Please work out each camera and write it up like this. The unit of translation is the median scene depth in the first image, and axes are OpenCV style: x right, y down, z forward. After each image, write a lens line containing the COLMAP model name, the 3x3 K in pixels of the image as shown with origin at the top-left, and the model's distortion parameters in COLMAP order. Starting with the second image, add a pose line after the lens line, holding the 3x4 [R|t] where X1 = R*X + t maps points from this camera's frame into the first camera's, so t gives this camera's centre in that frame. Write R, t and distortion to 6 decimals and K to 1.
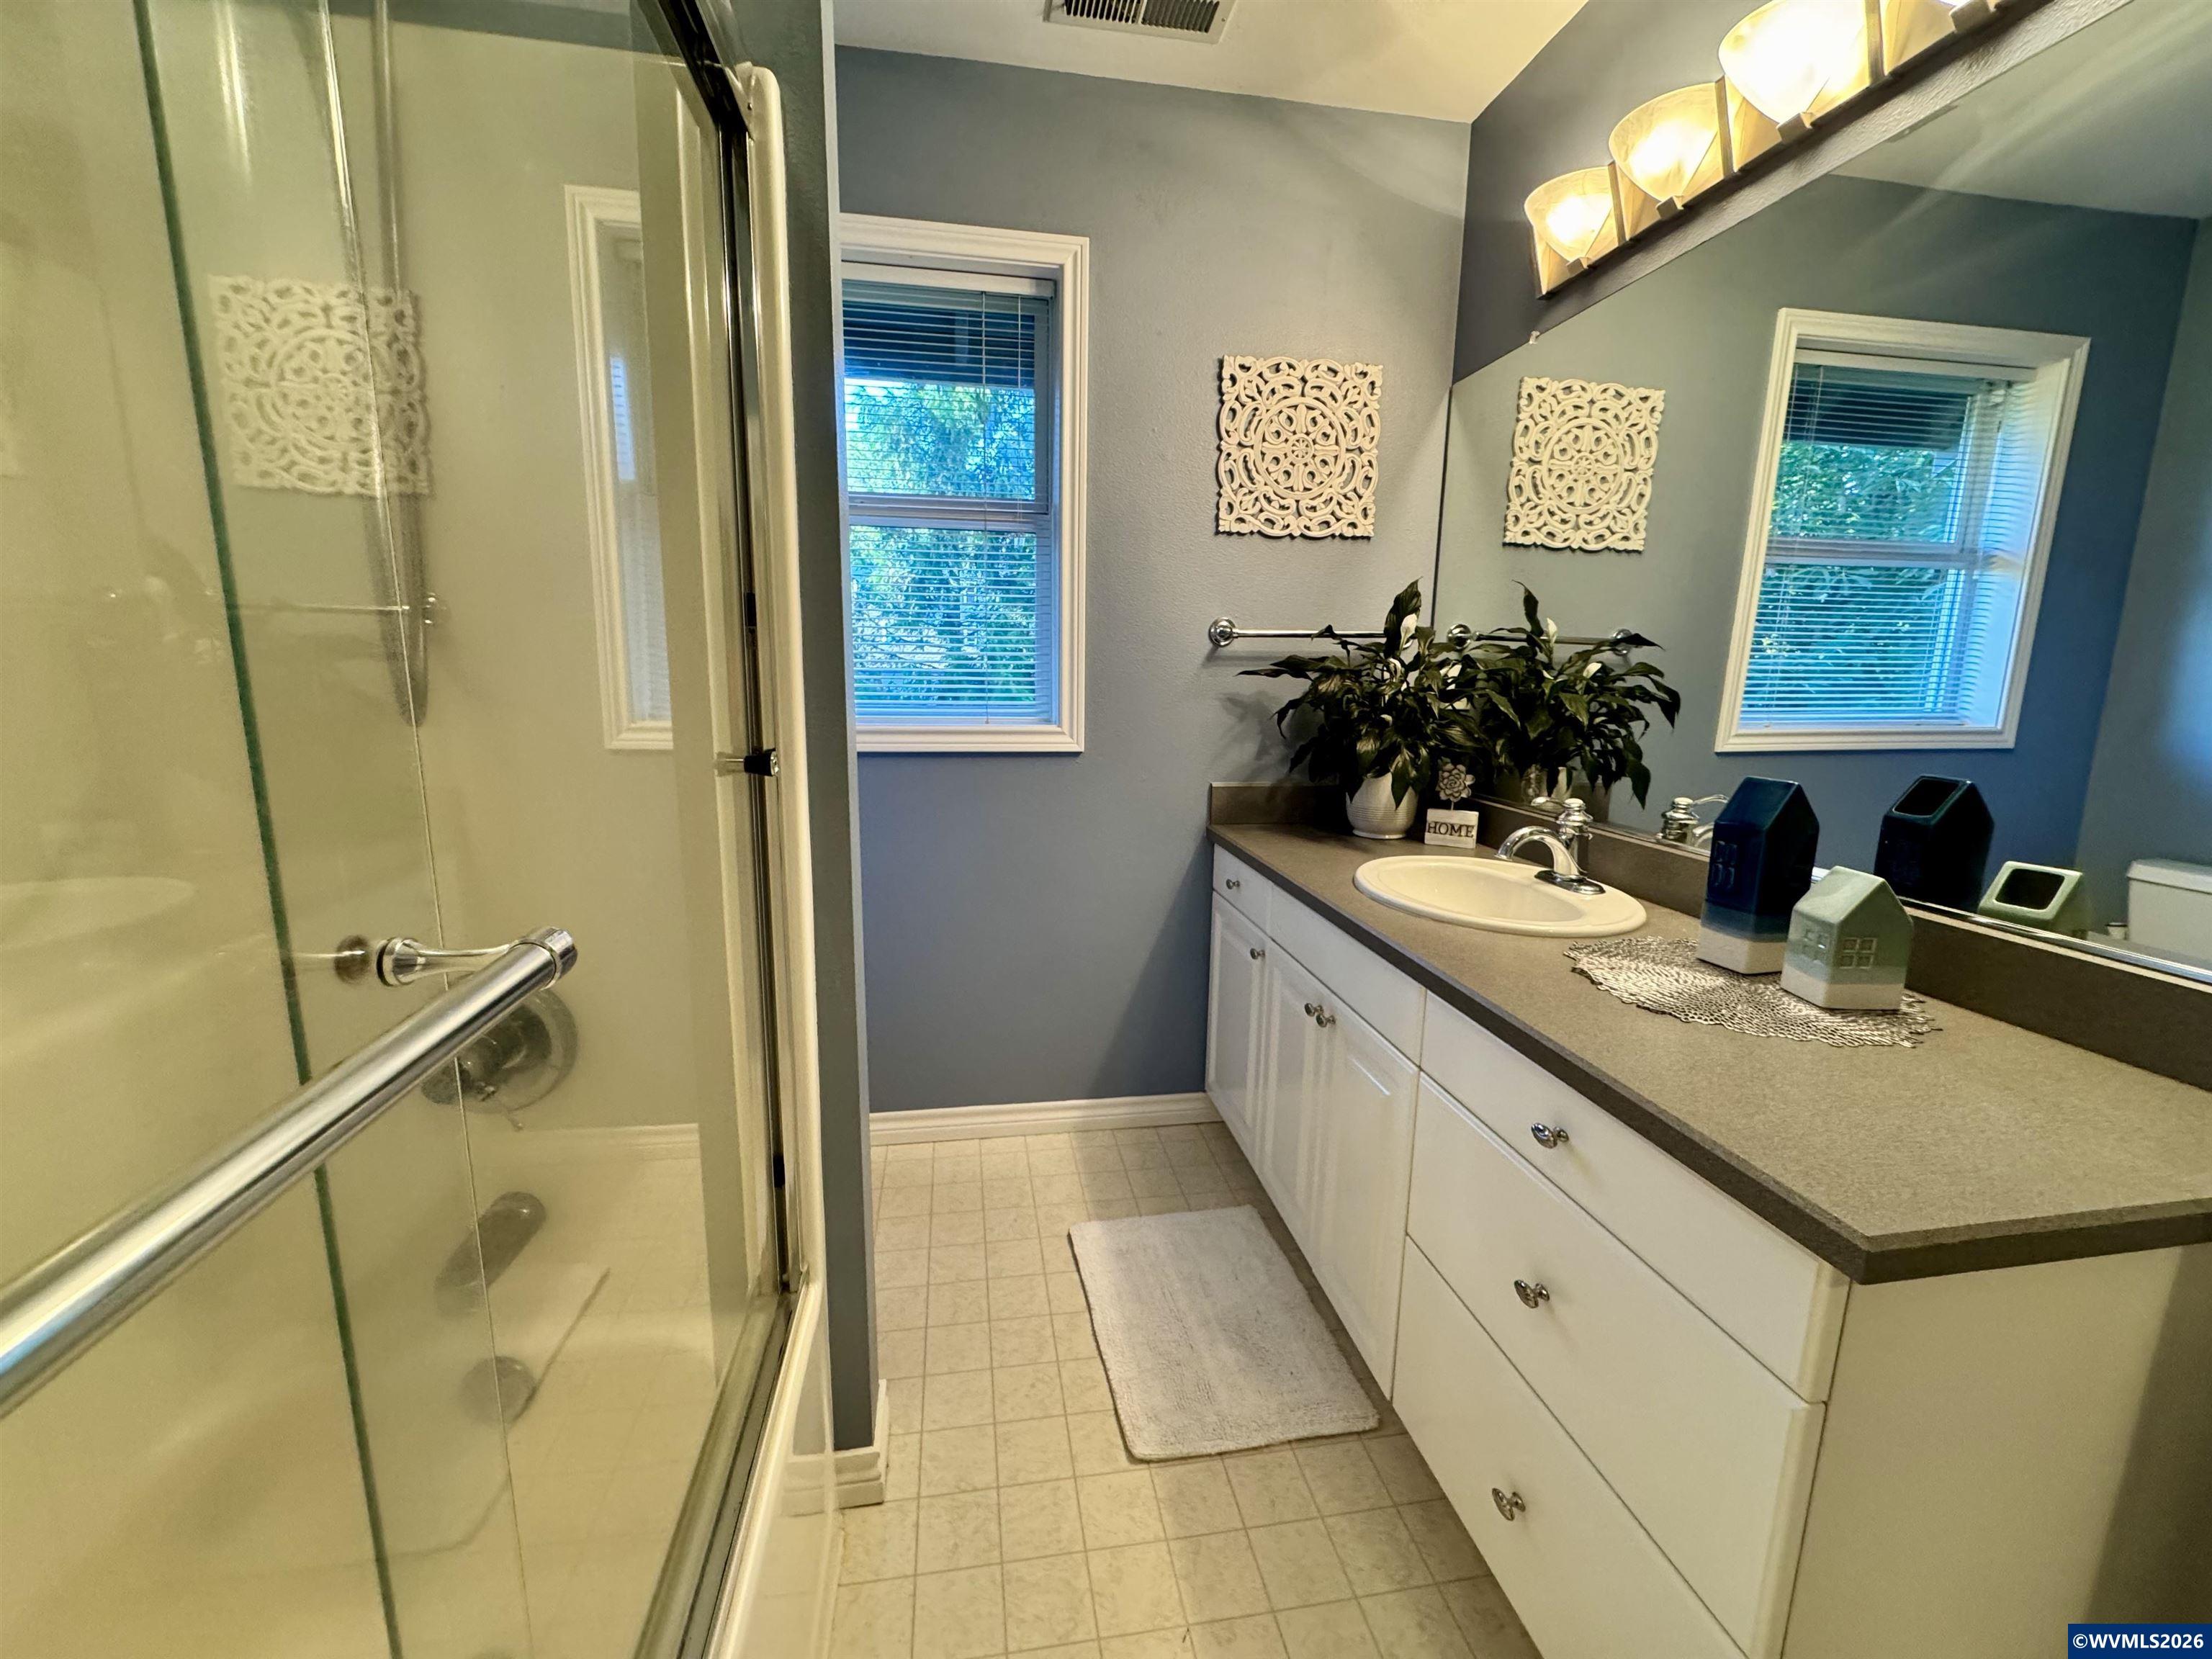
lens RADIAL K [[883.5, 0, 1107.4], [0, 883.5, 828.6], [0, 0, 1]] dist [-0.005906, 0.001692]
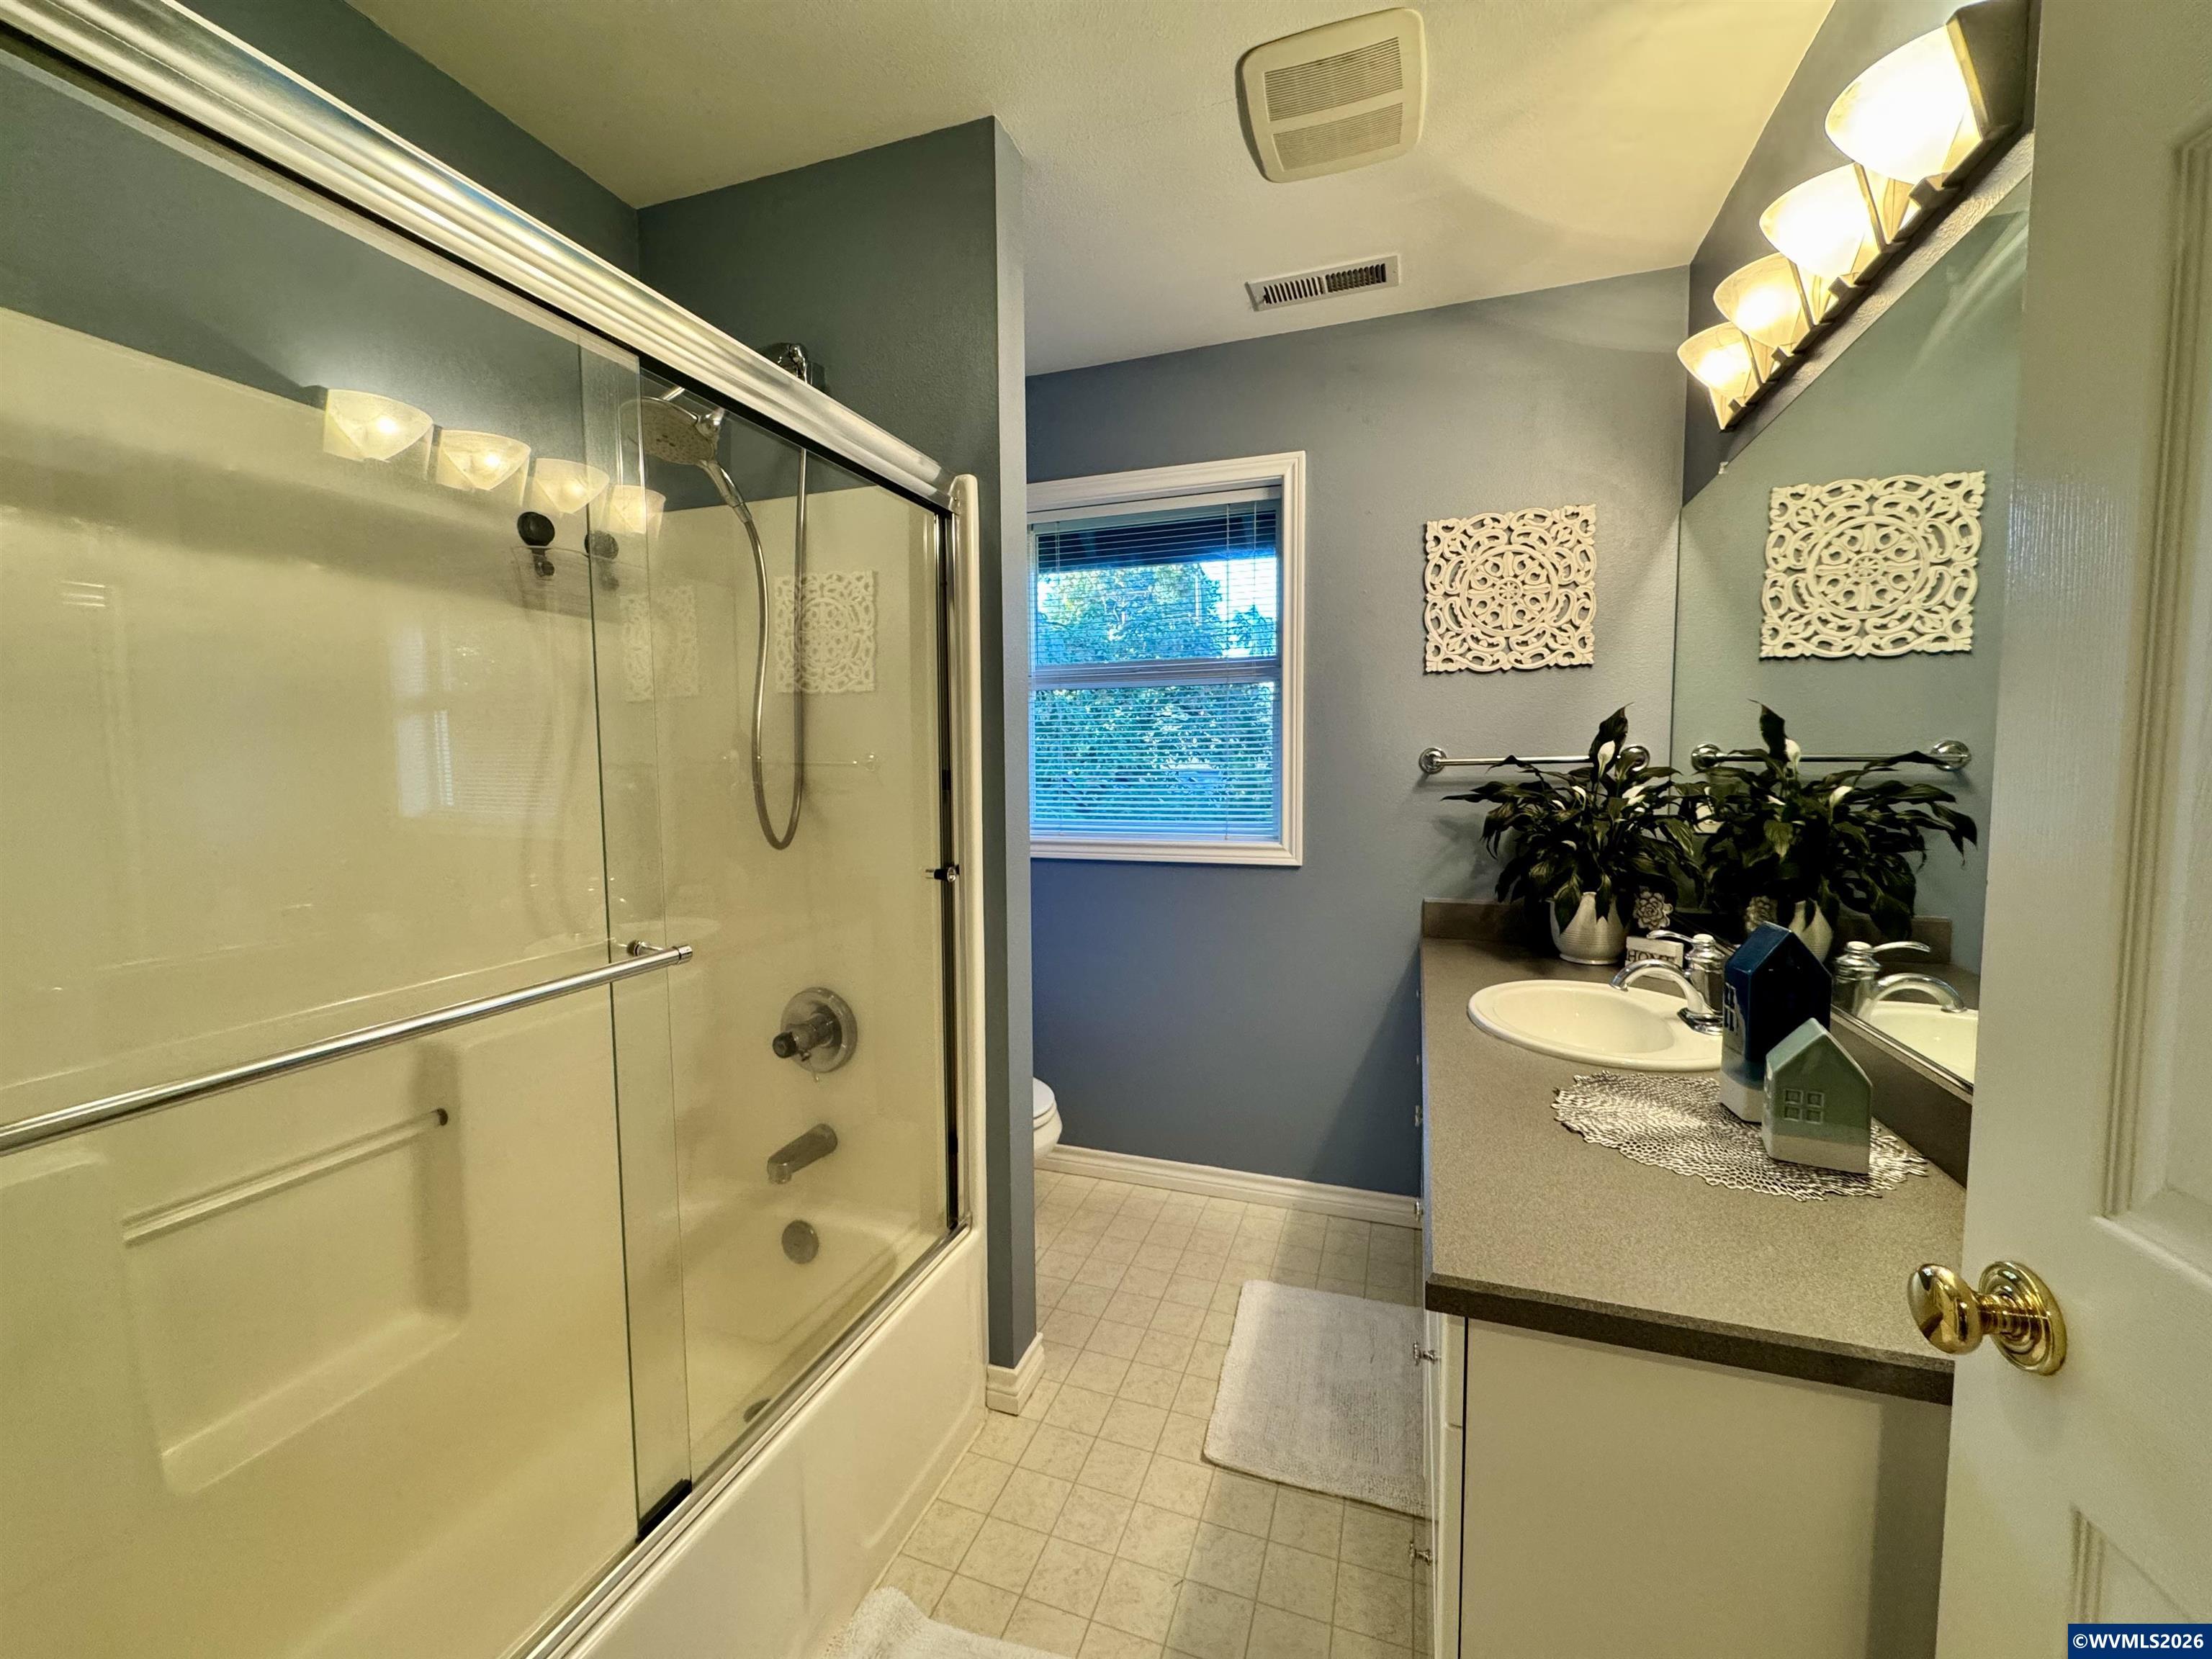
lens RADIAL K [[883.5, 0, 1103.5], [0, 883.5, 826.3], [0, 0, 1]] dist [-0.005906, 0.001692]
pose [[0.873093, 0.010546, -0.487440, 0.313561], [-0.064457, 0.993487, -0.093961, -0.013550], [0.483275, 0.113456, 0.868086, -0.135635]]
